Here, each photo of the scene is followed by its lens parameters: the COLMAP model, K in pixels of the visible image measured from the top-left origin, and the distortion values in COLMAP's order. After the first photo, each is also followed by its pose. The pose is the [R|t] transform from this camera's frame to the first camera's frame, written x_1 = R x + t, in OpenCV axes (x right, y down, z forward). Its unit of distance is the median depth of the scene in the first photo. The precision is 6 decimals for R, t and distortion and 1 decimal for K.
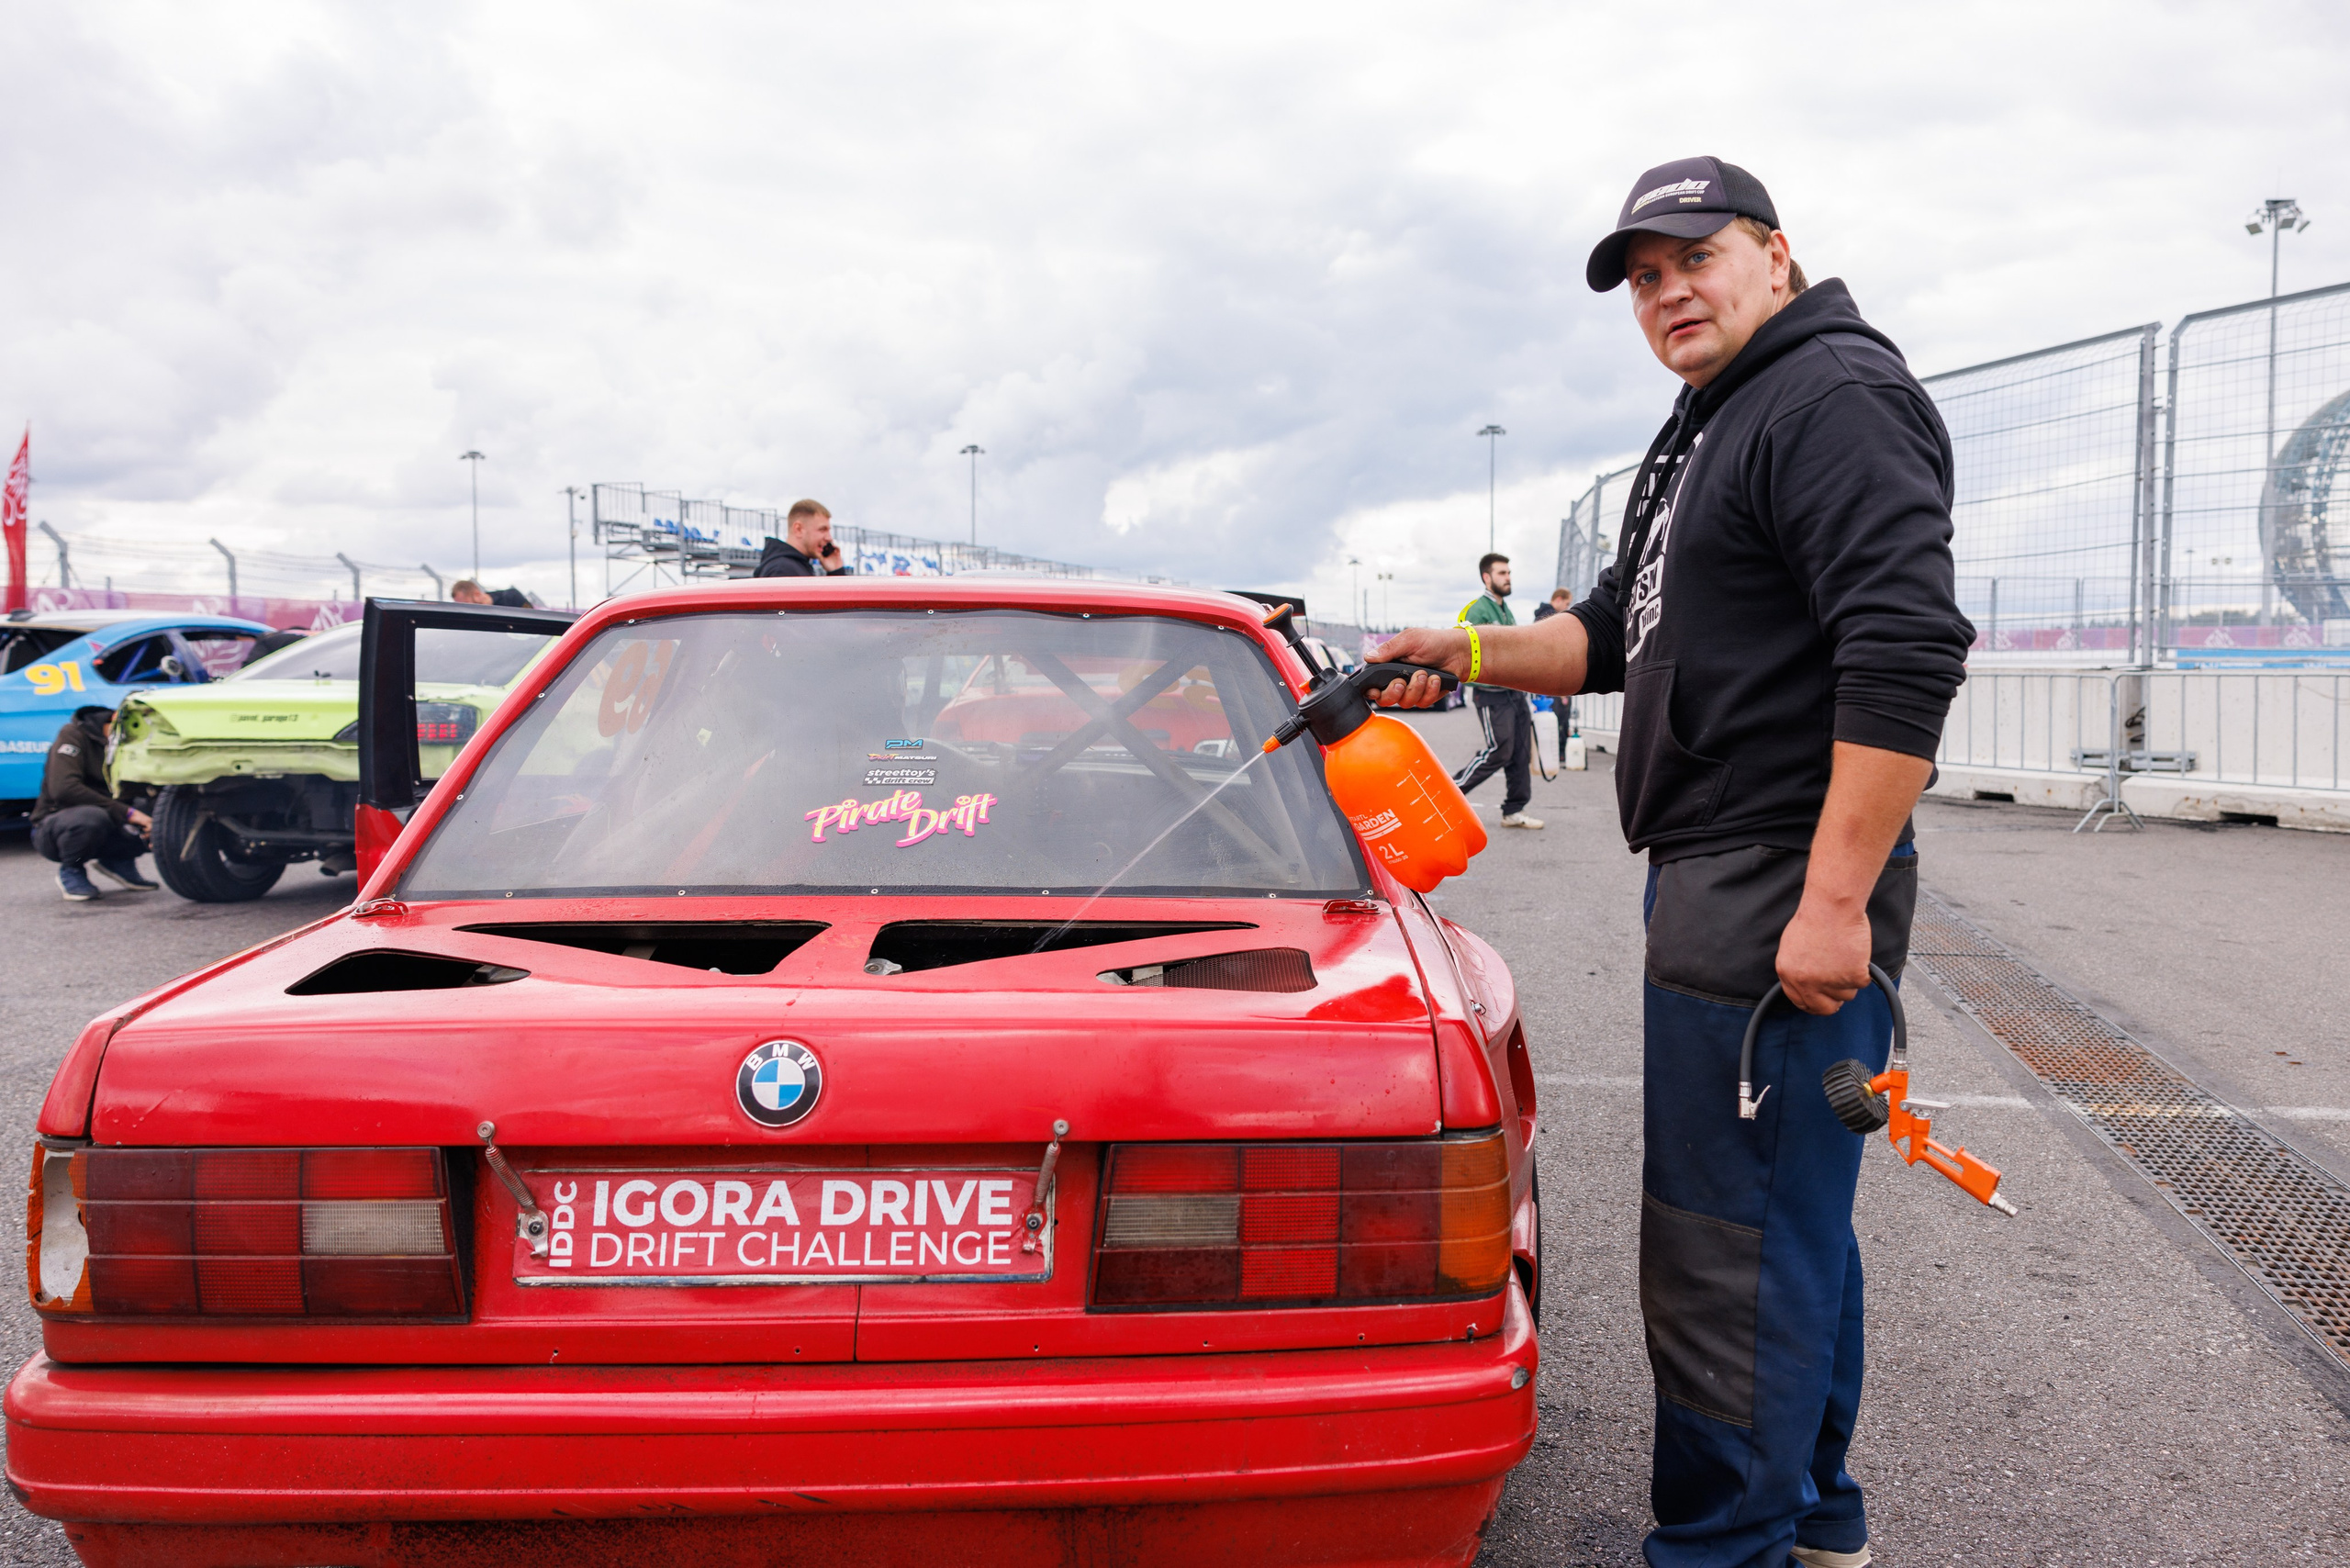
lens RADIAL K [[2607.9, 0, 1175.0], [0, 2607.9, 784.0], [0, 0, 1]] dist [0.022409, 0.006471]
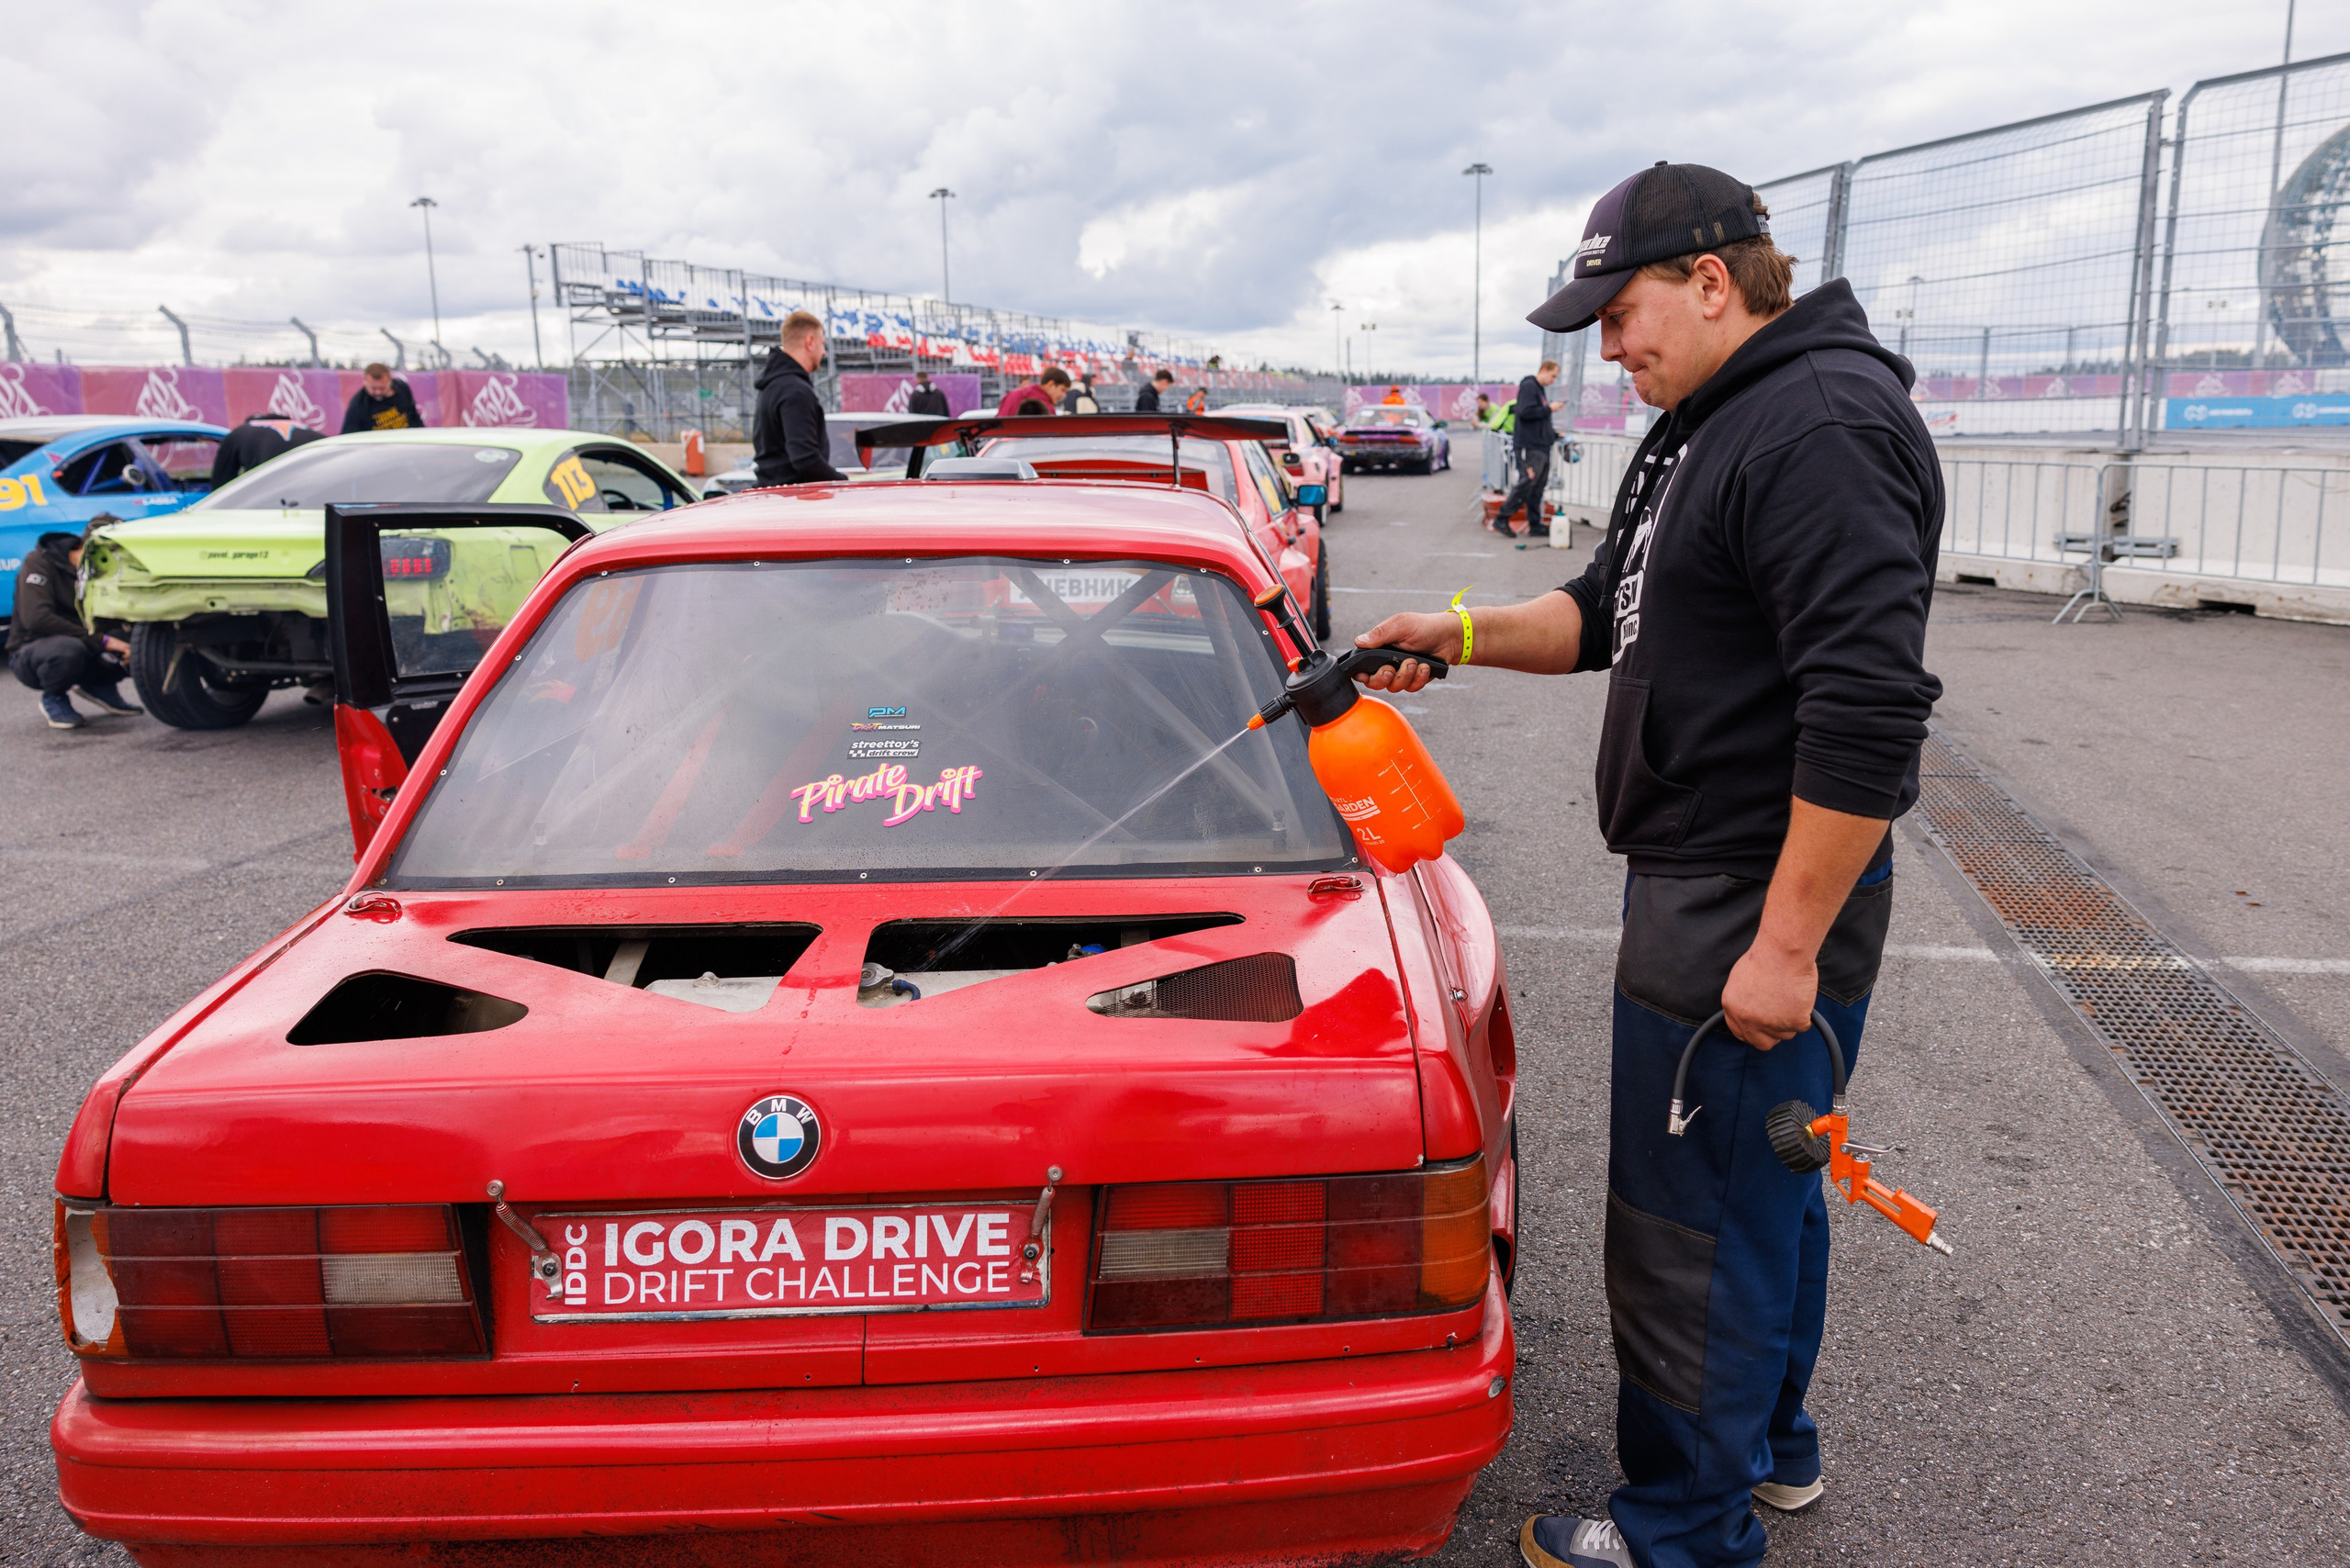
lens RADIAL K [[2590.4, 0, 1197.7], [0, 2590.4, 784.5], [0, 0, 1]] dist [0.023085, -0.010177]
pose [[0.999779, -0.016465, 0.013057, 0.001426], [0.013526, 0.979754, 0.199747, -0.172378], [-0.016082, -0.199526, 0.979761, 0.020829]]
